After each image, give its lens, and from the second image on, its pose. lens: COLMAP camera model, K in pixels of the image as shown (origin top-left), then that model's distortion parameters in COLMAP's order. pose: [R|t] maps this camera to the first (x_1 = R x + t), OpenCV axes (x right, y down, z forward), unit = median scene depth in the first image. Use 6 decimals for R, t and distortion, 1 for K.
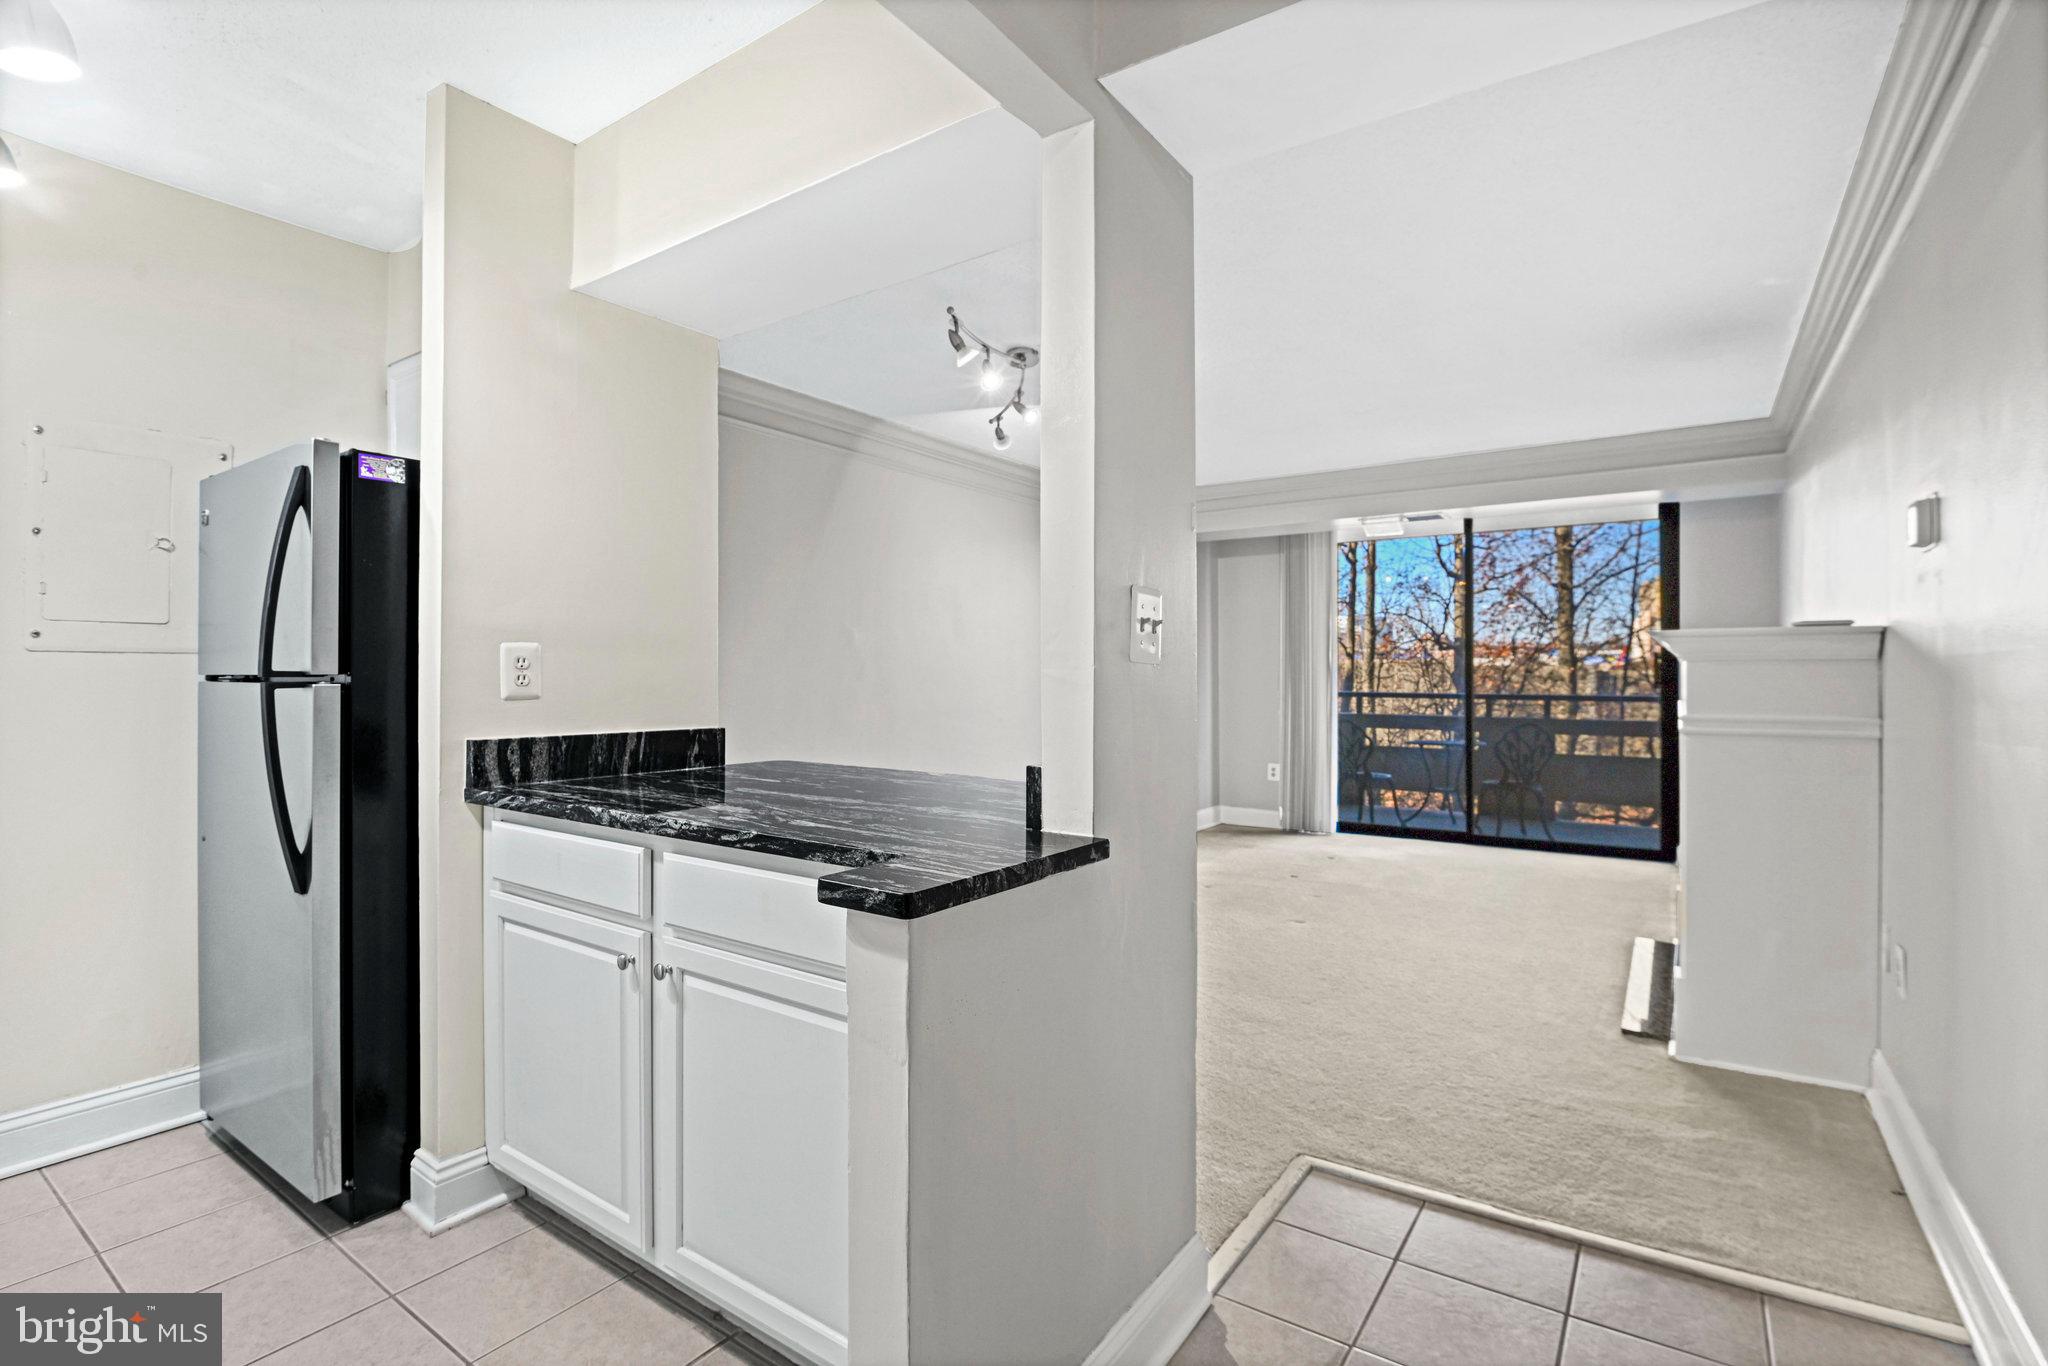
lens RADIAL K [[978.3, 0, 1006.2], [0, 978.3, 666.4], [0, 0, 1]] dist [-0.010105, -0.006232]
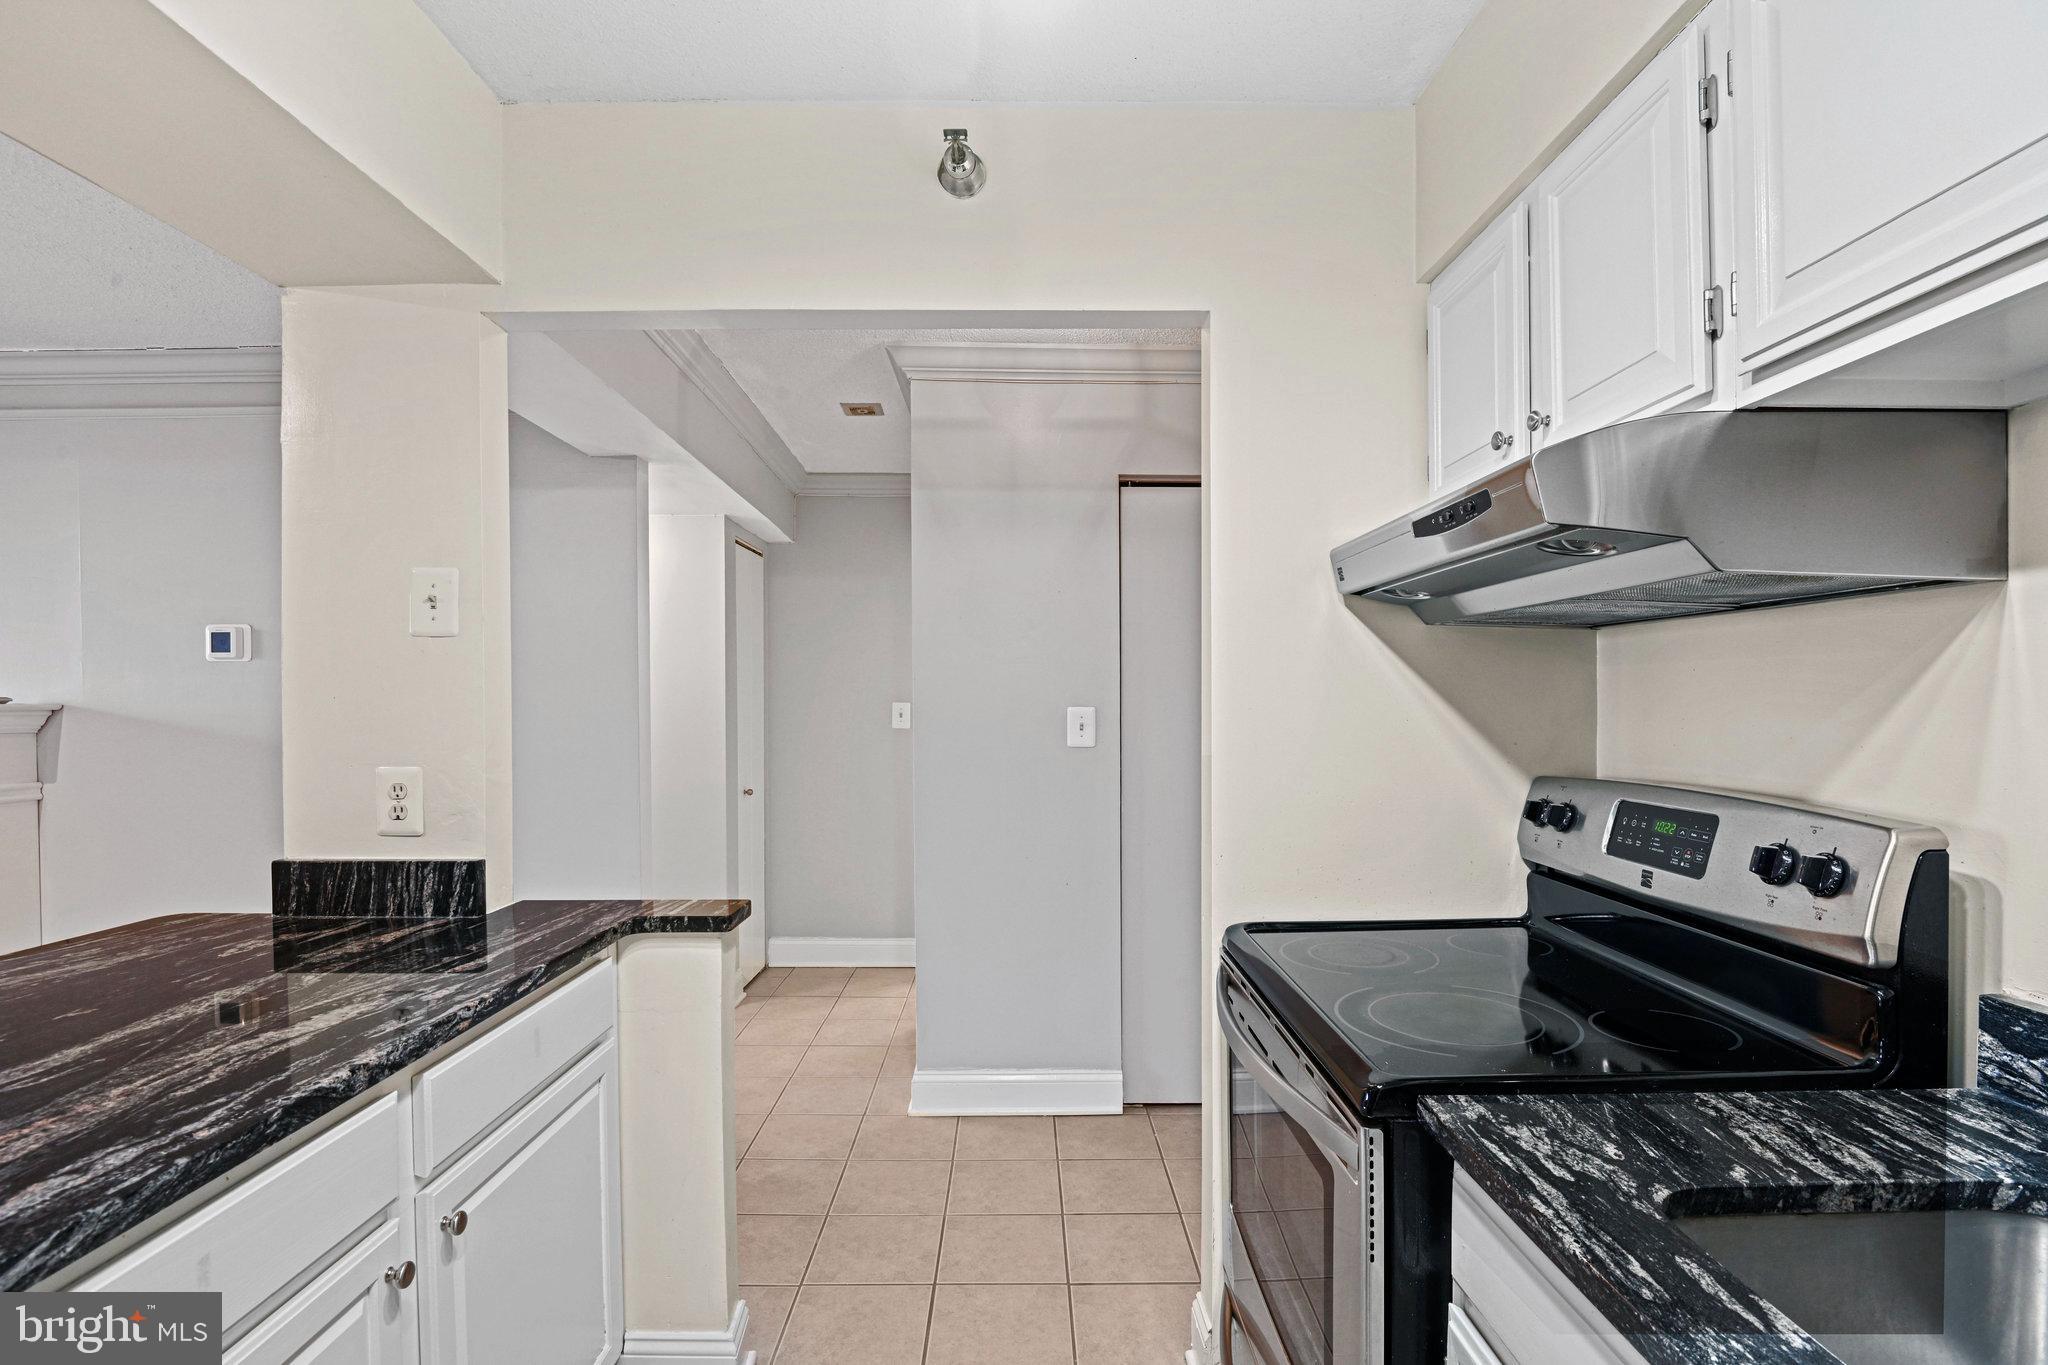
lens RADIAL K [[978.3, 0, 1001.3], [0, 978.3, 709.1], [0, 0, 1]] dist [-0.010105, -0.006232]
pose [[-0.561813, -0.009249, 0.827212, -0.910893], [-0.002273, 0.999951, 0.009636, -0.061277], [-0.827261, 0.003534, -0.561807, 0.825817]]
